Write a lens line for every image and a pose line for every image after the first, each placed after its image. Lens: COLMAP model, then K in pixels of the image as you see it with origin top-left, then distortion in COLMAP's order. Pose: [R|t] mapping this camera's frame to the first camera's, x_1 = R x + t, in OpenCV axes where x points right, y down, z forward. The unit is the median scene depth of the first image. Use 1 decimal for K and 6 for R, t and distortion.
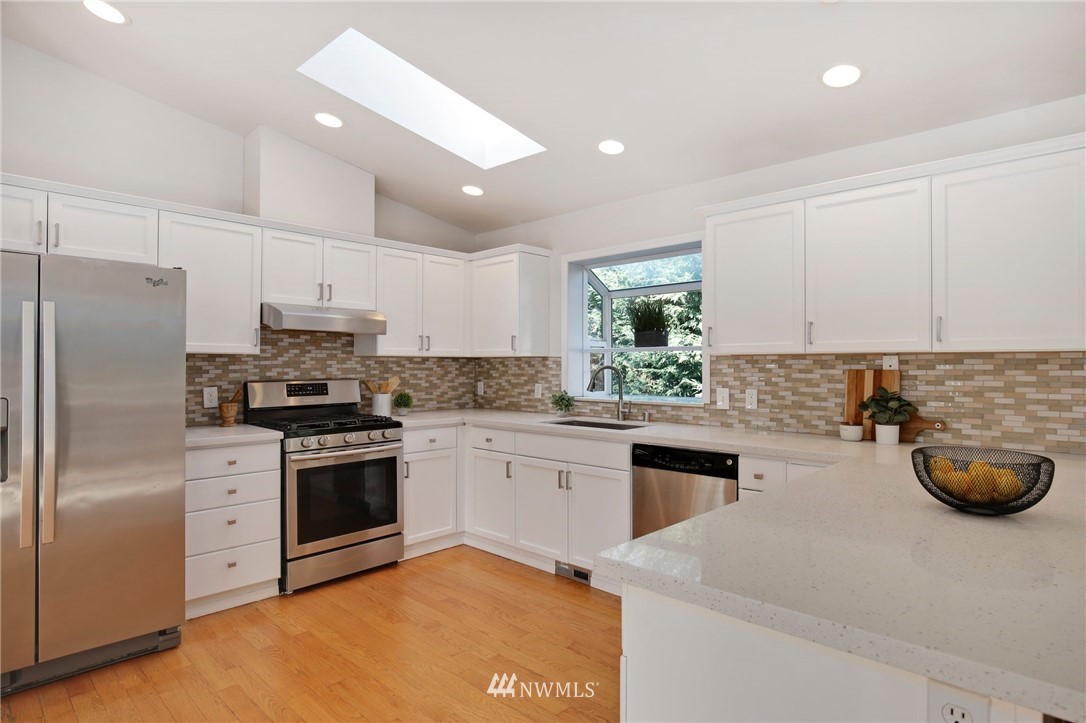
lens RADIAL K [[585.6, 0, 547.4], [0, 585.6, 361.8], [0, 0, 1]] dist [-0.021371, 0.004530]
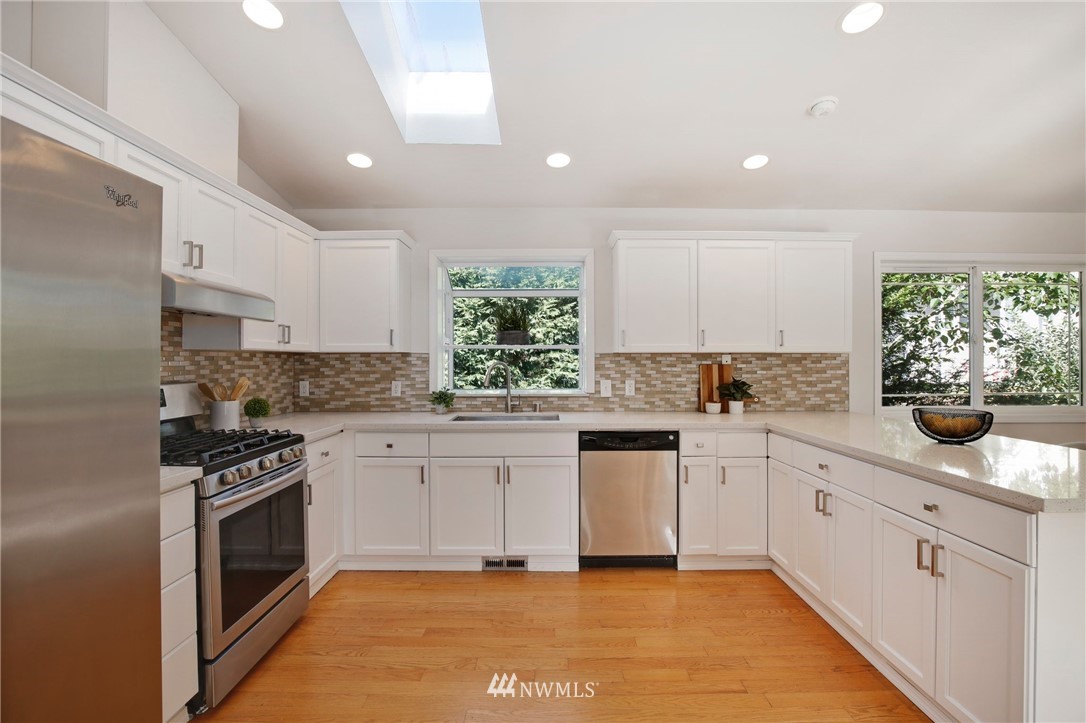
lens RADIAL K [[500.4, 0, 550.4], [0, 500.4, 362.3], [0, 0, 1]] dist [-0.036392, 0.005430]
pose [[0.724978, -0.003613, 0.688762, -0.515798], [-0.002166, 0.999969, 0.007526, 0.000443], [-0.688768, -0.006948, 0.724948, 0.324501]]
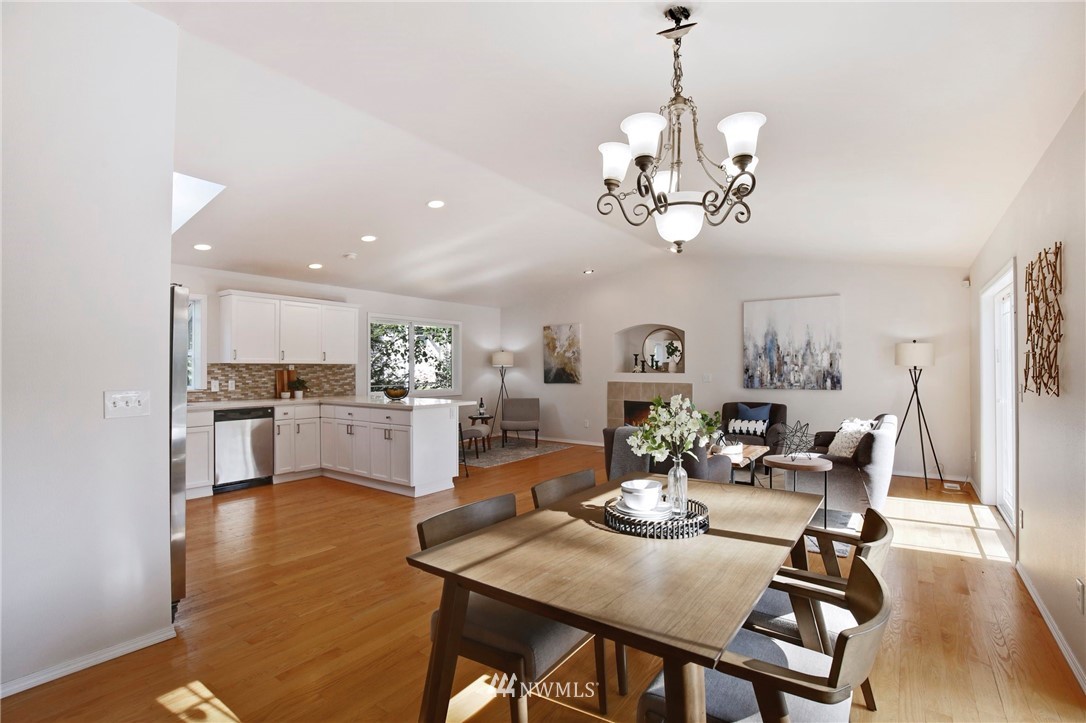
lens RADIAL K [[500.4, 0, 544.4], [0, 500.4, 361.8], [0, 0, 1]] dist [-0.036392, 0.005430]
pose [[-0.126274, 0.010232, 0.991943, -1.455463], [-0.004104, 0.999933, -0.010837, -0.003704], [-0.991987, -0.005439, -0.126223, 0.138742]]
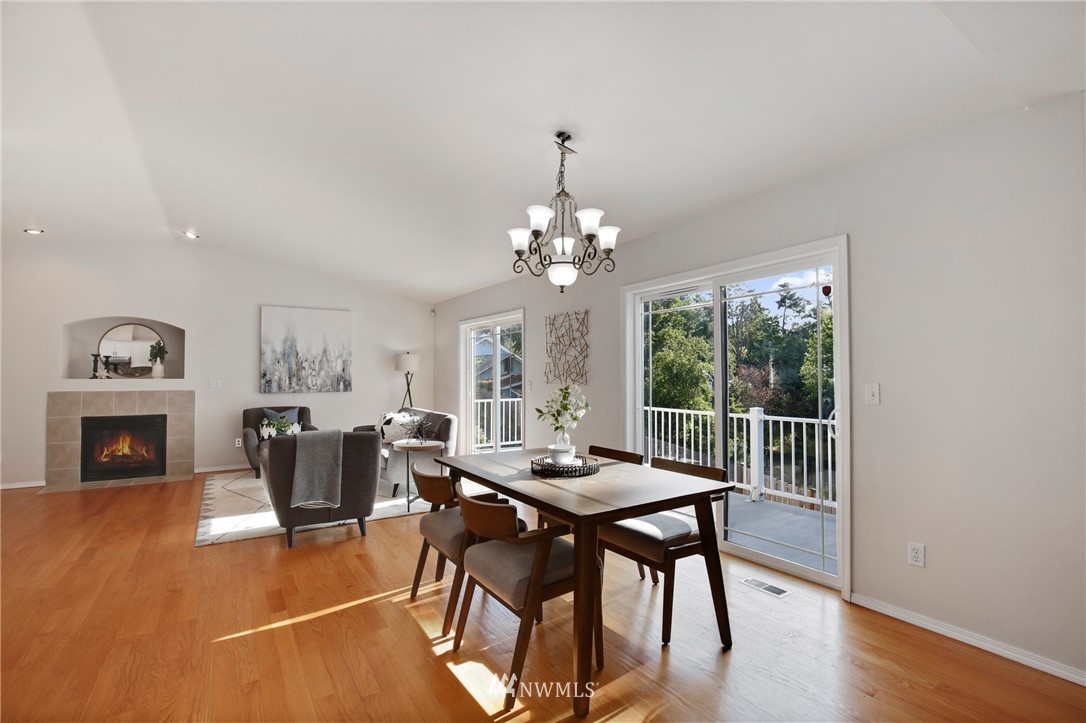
lens RADIAL K [[500.4, 0, 547.7], [0, 500.4, 361.6], [0, 0, 1]] dist [-0.036392, 0.005430]
pose [[-0.972744, 0.008849, 0.231713, -1.121803], [0.001206, 0.999451, -0.033103, 0.018212], [-0.231879, -0.031921, -0.972221, 0.727919]]
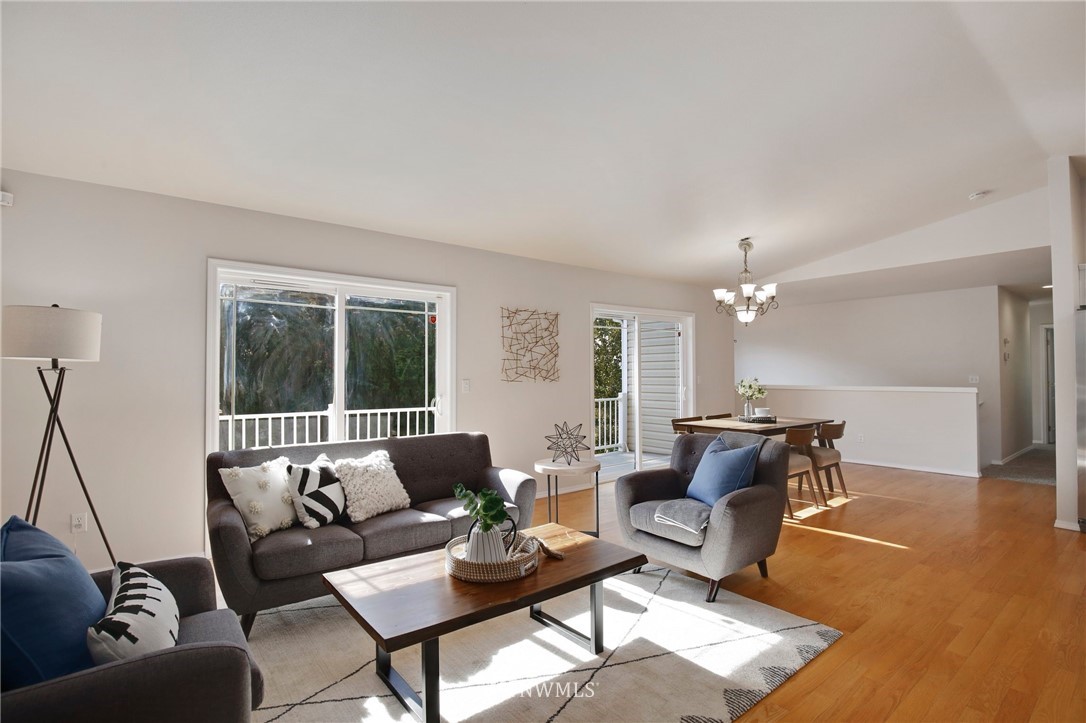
lens RADIAL K [[511.9, 0, 538.2], [0, 511.9, 361.5], [0, 0, 1]] dist [-0.035027, 0.007513]
pose [[-0.155310, -0.018241, -0.987697, 0.633267], [0.005151, 0.999801, -0.019274, 0.008114], [0.987852, -0.008081, -0.155186, -0.442775]]
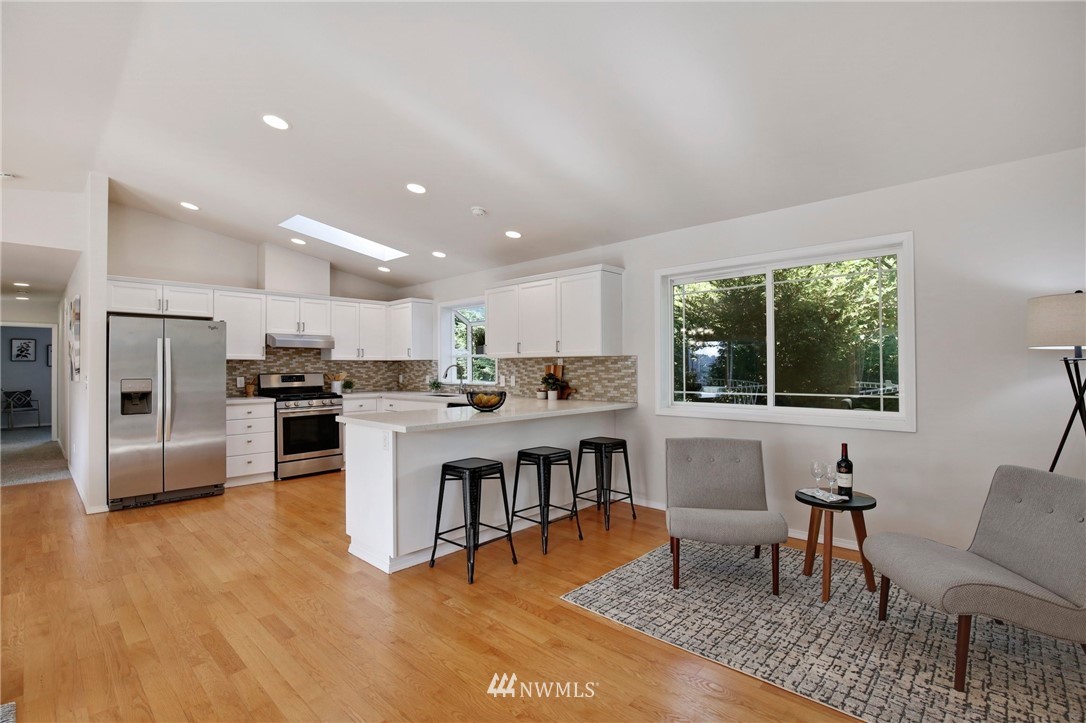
lens RADIAL K [[500.4, 0, 549.4], [0, 500.4, 361.6], [0, 0, 1]] dist [-0.036392, 0.005430]
pose [[0.999947, -0.006897, 0.007657, 0.450357], [0.006934, 0.999964, -0.004834, 0.008031], [-0.007624, 0.004887, 0.999959, -0.672217]]
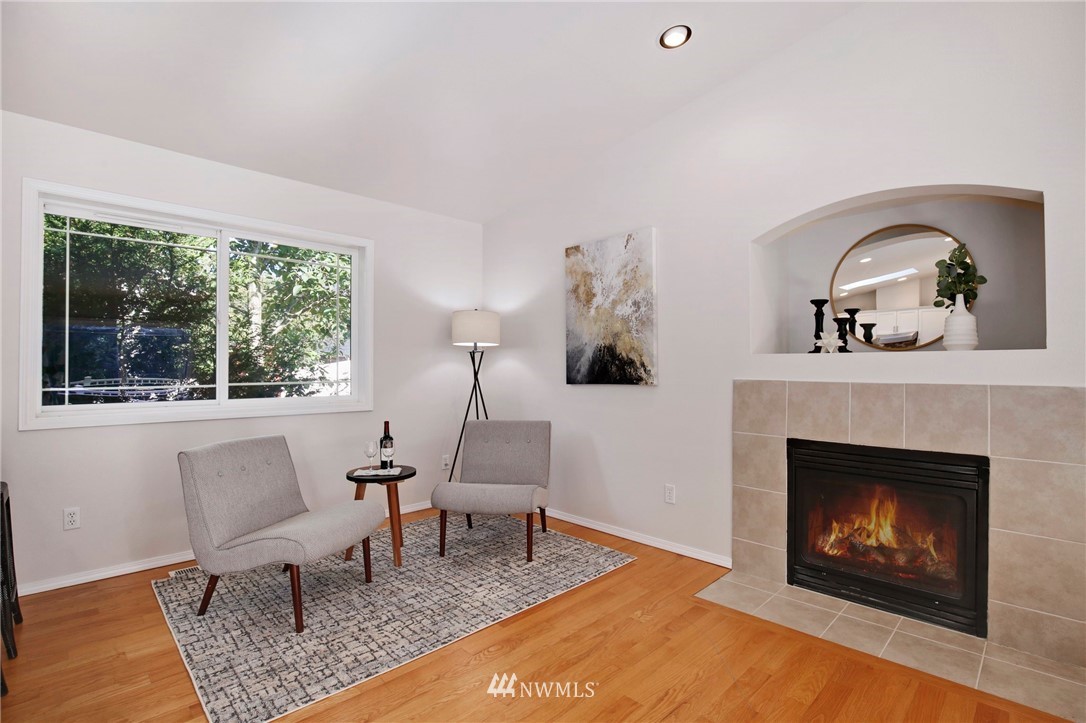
lens RADIAL K [[511.9, 0, 547.2], [0, 511.9, 361.2], [0, 0, 1]] dist [-0.035027, 0.007513]
pose [[0.031343, 0.012172, 0.999435, 0.029230], [-0.004681, 0.999917, -0.012031, 0.043654], [-0.999498, -0.004302, 0.031398, -0.182616]]
